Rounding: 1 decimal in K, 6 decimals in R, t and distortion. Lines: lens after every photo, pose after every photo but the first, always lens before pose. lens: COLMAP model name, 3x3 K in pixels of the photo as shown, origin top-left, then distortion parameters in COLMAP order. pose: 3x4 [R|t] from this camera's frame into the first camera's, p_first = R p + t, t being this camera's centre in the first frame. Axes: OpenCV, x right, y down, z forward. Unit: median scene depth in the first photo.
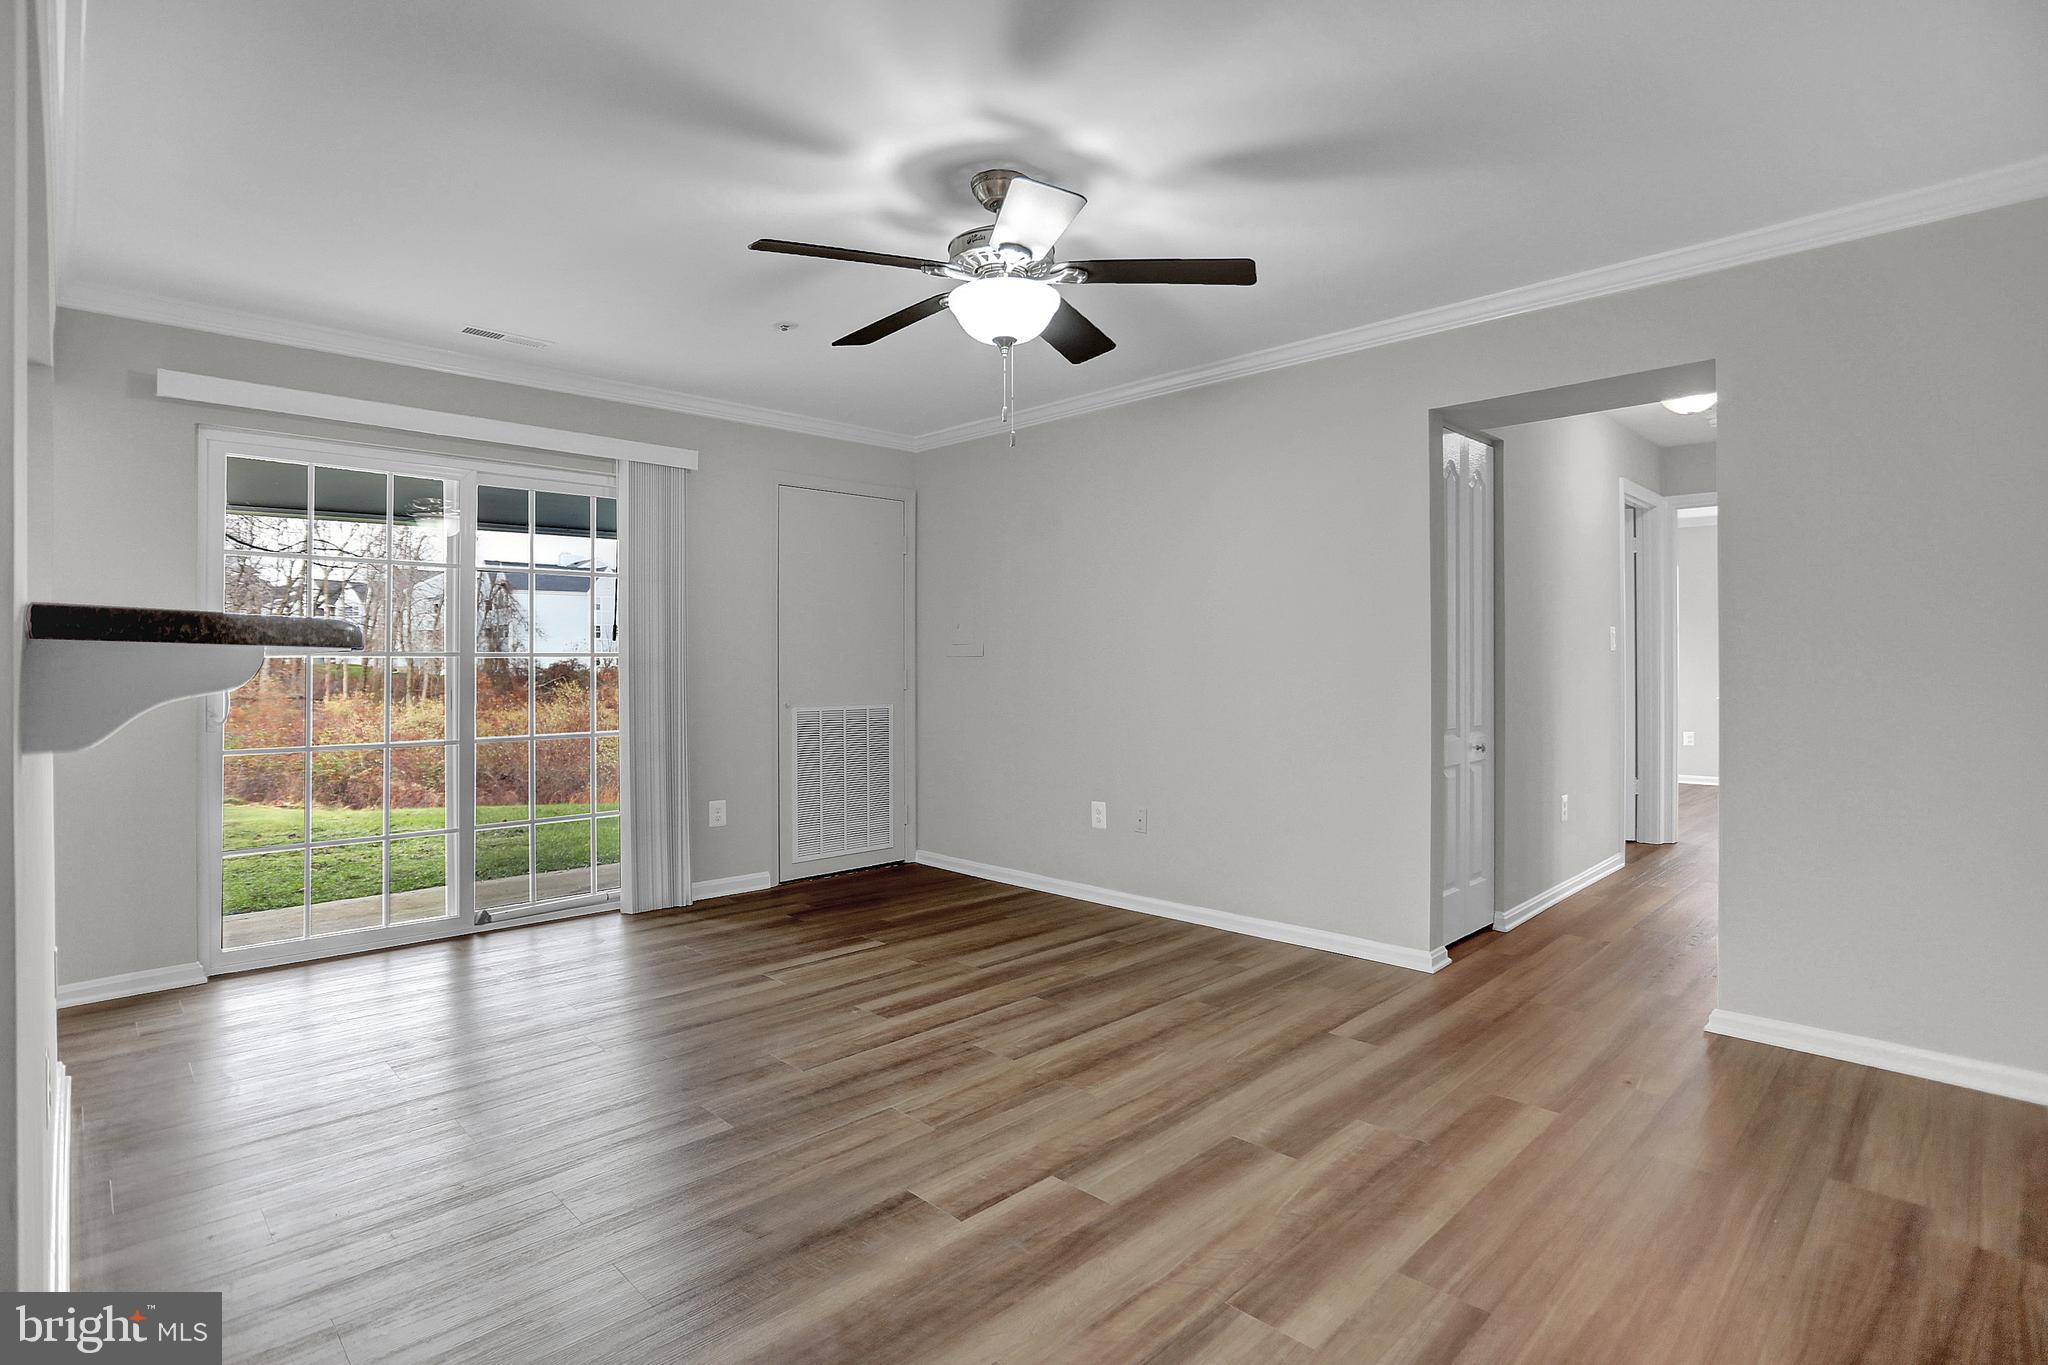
lens RADIAL K [[1011.8, 0, 1024.0], [0, 1011.8, 682.5], [0, 0, 1]] dist [-0.081161, 0.039201]
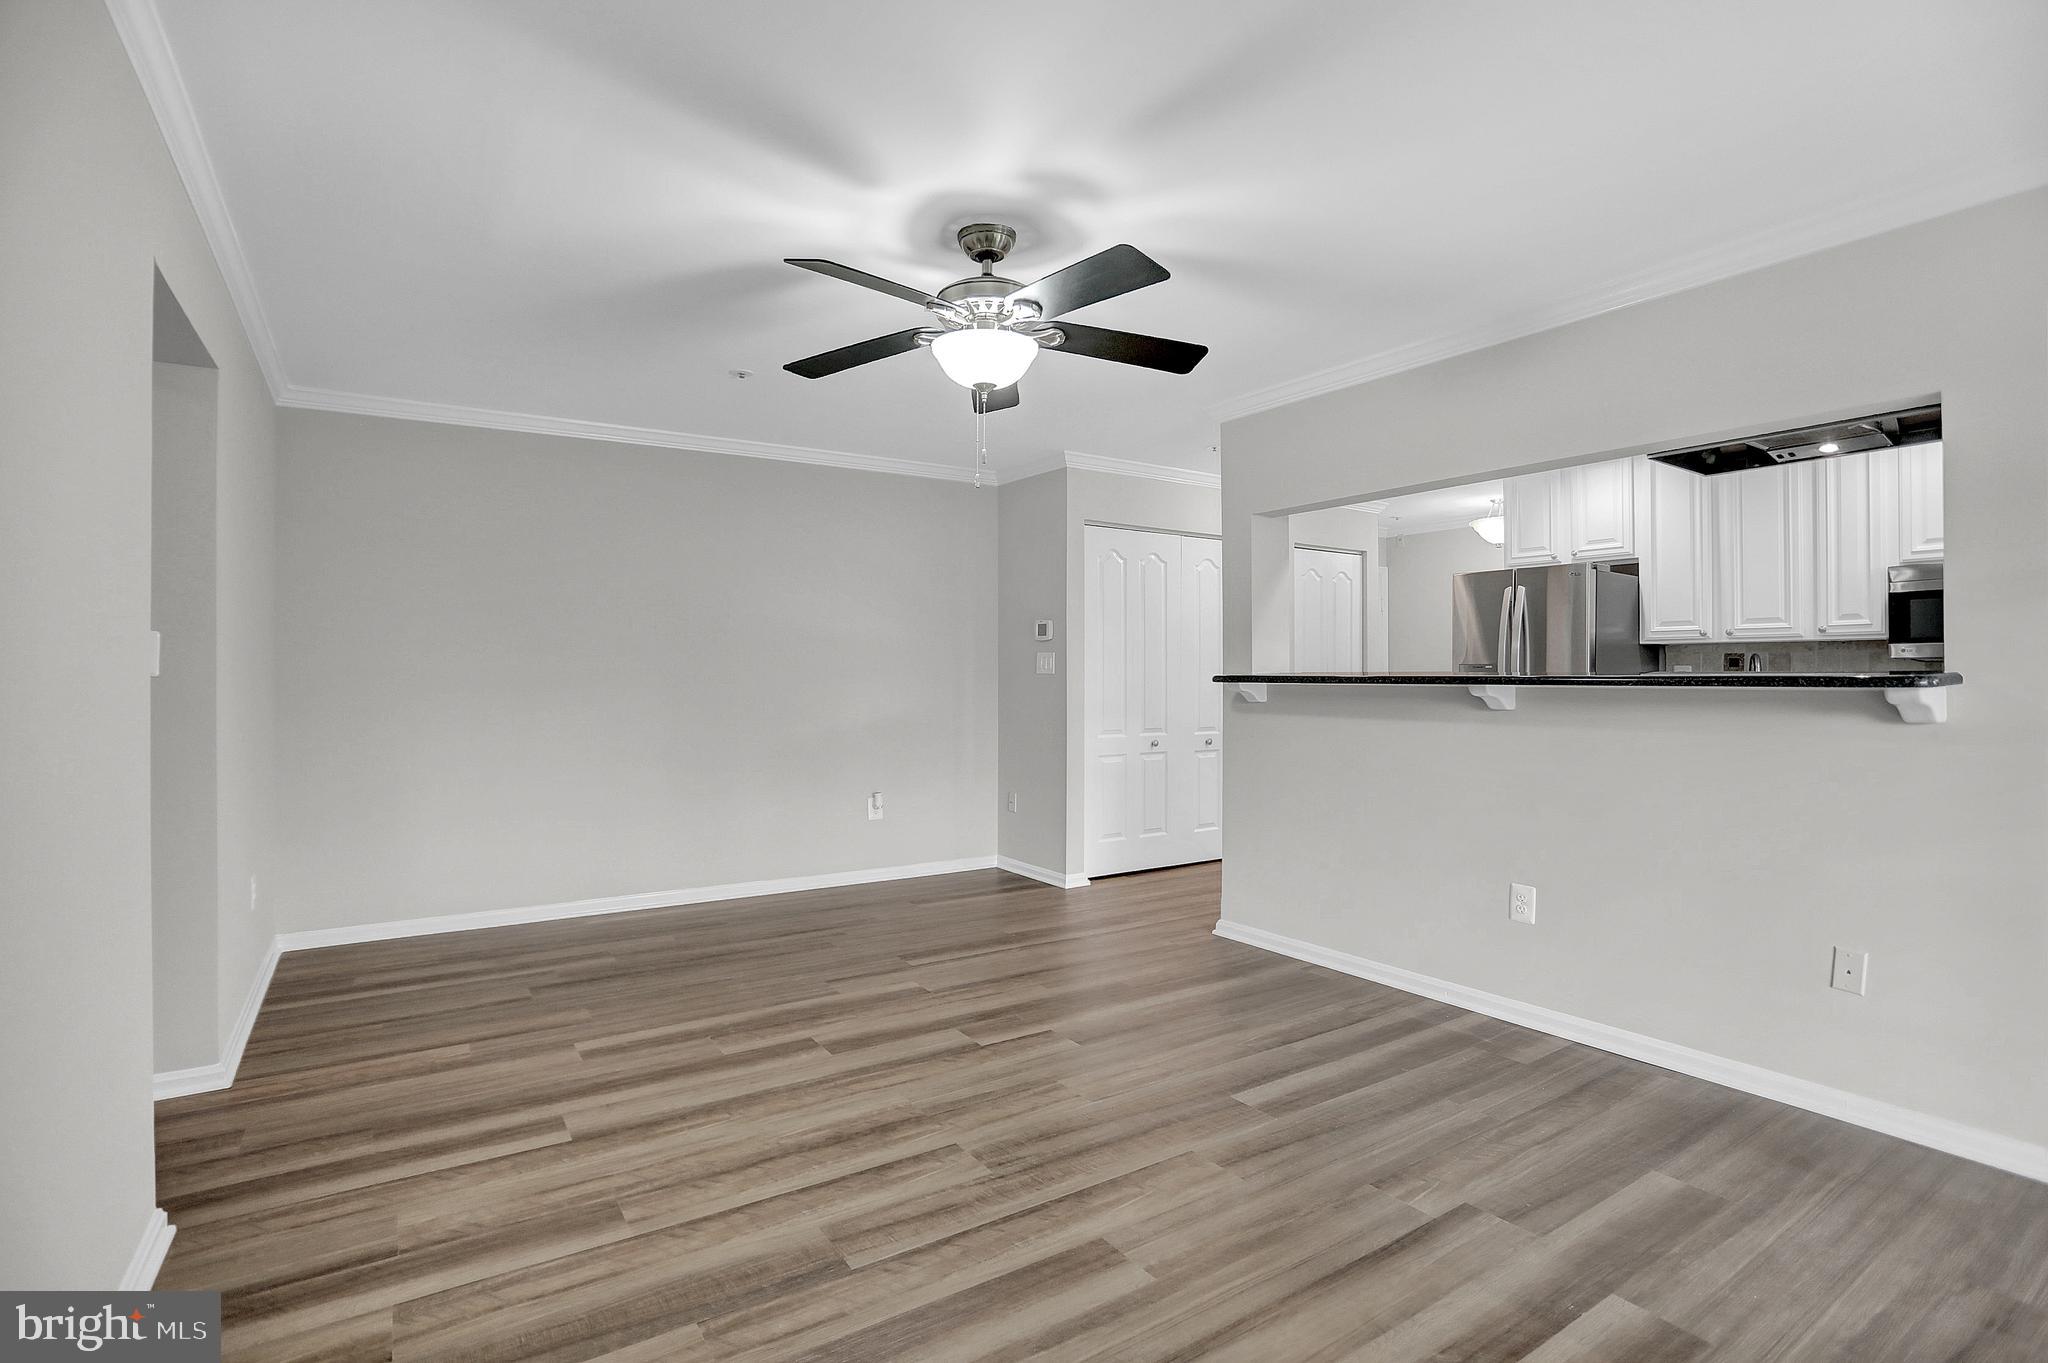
lens RADIAL K [[986.7, 0, 1022.4], [0, 986.7, 681.4], [0, 0, 1]] dist [-0.082400, 0.035293]
pose [[-0.980917, 0.002797, 0.194407, -0.227590], [0.008017, 0.999628, 0.026069, -0.050547], [-0.194262, 0.027130, -0.980574, 1.756207]]
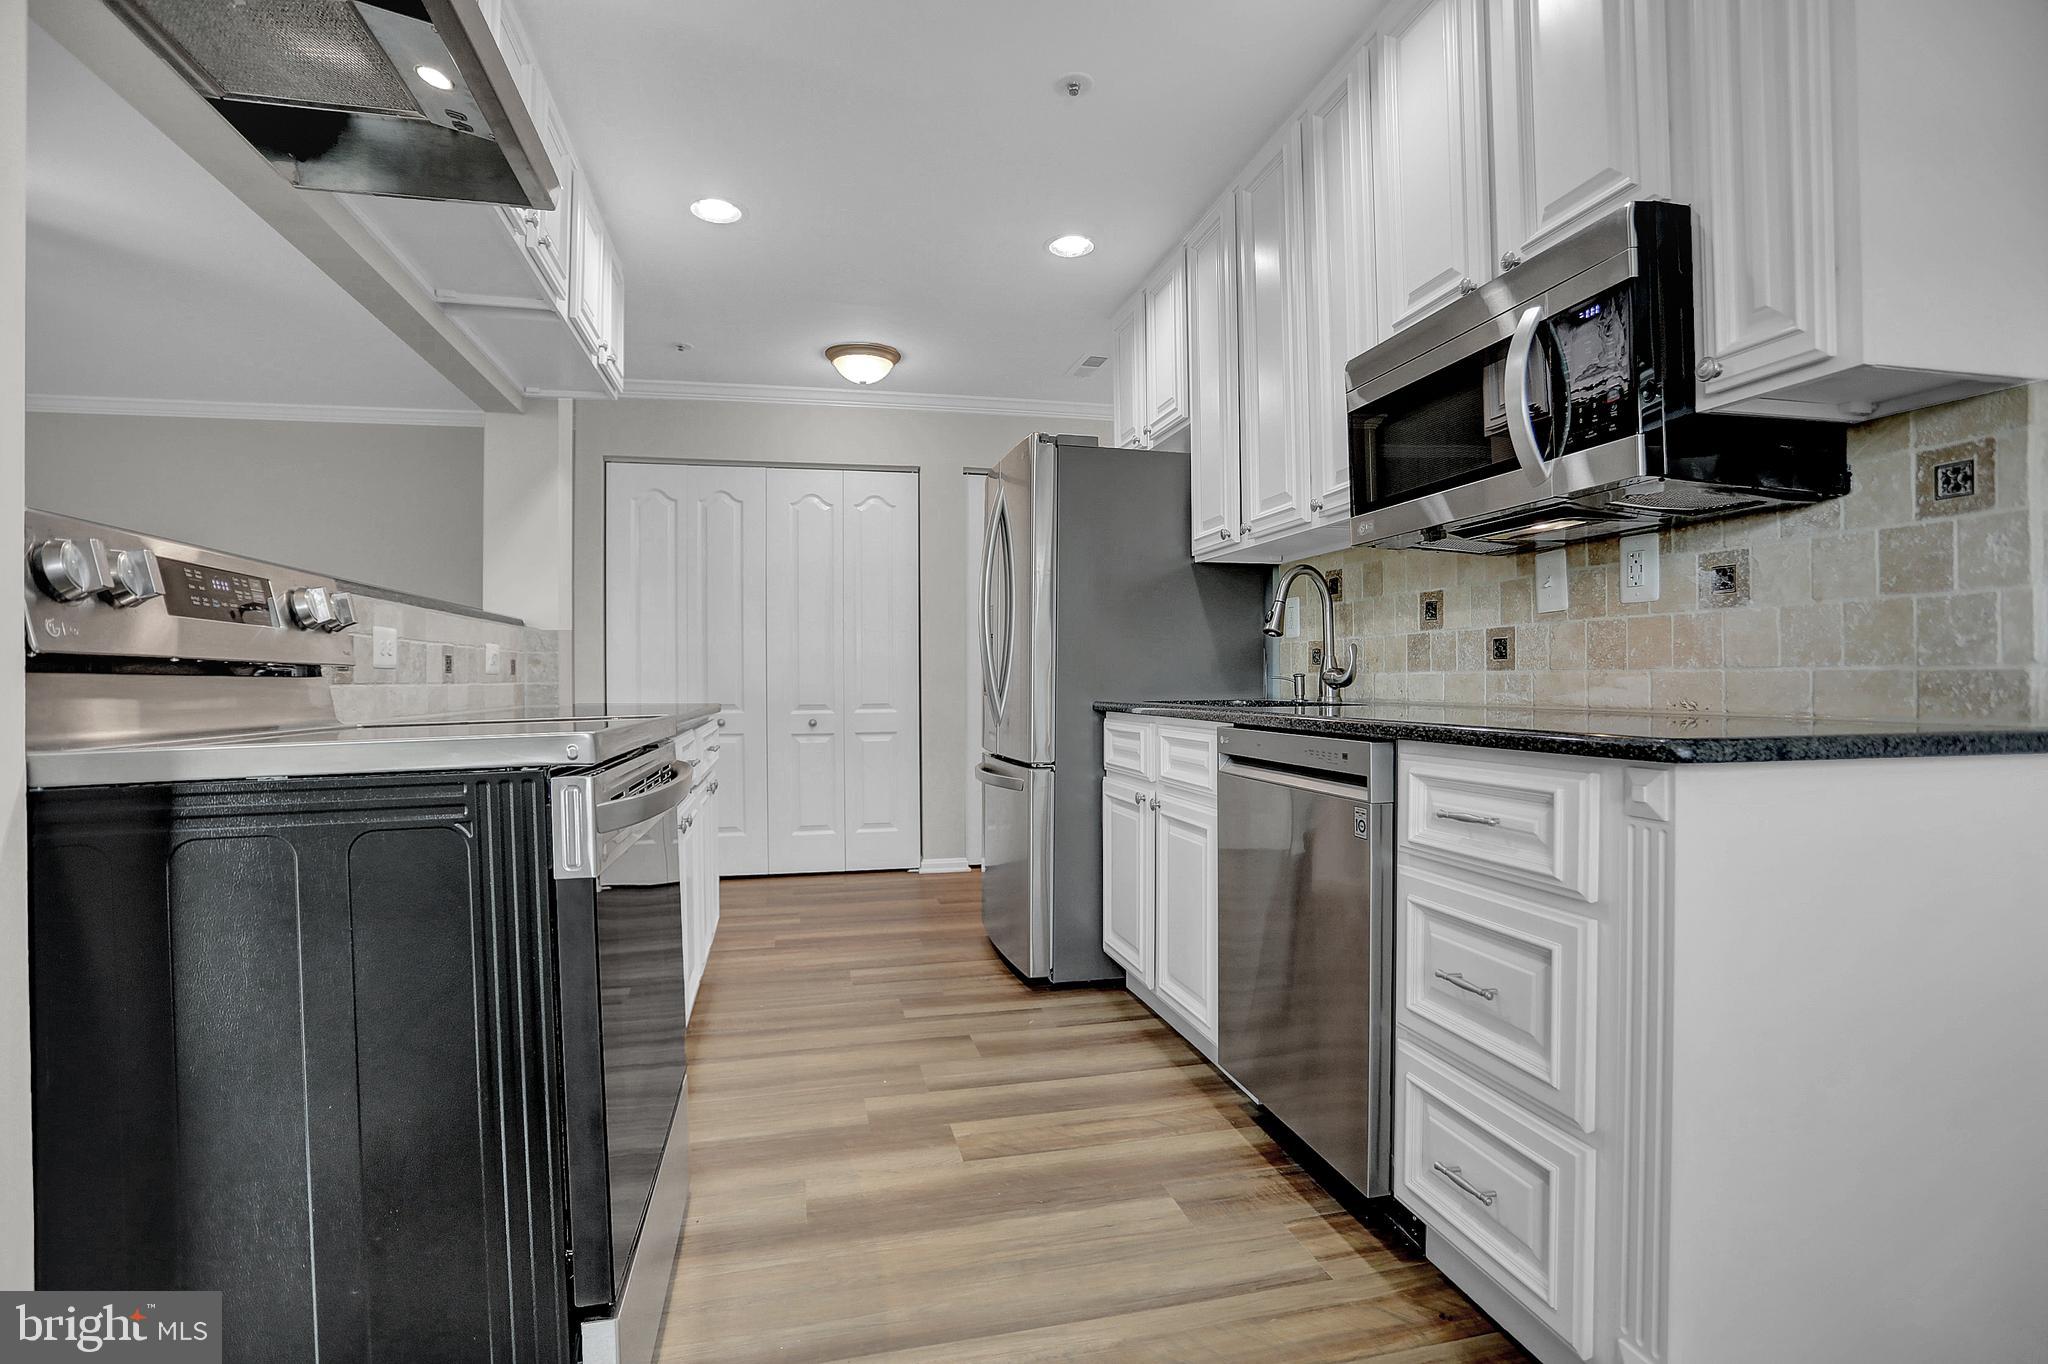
lens RADIAL K [[986.7, 0, 1022.4], [0, 986.7, 681.9], [0, 0, 1]] dist [-0.082400, 0.035293]
pose [[-0.852108, 0.003348, 0.523355, -1.400235], [0.013587, 0.999784, 0.015726, 0.048820], [-0.523190, 0.020511, -0.851969, 0.883765]]
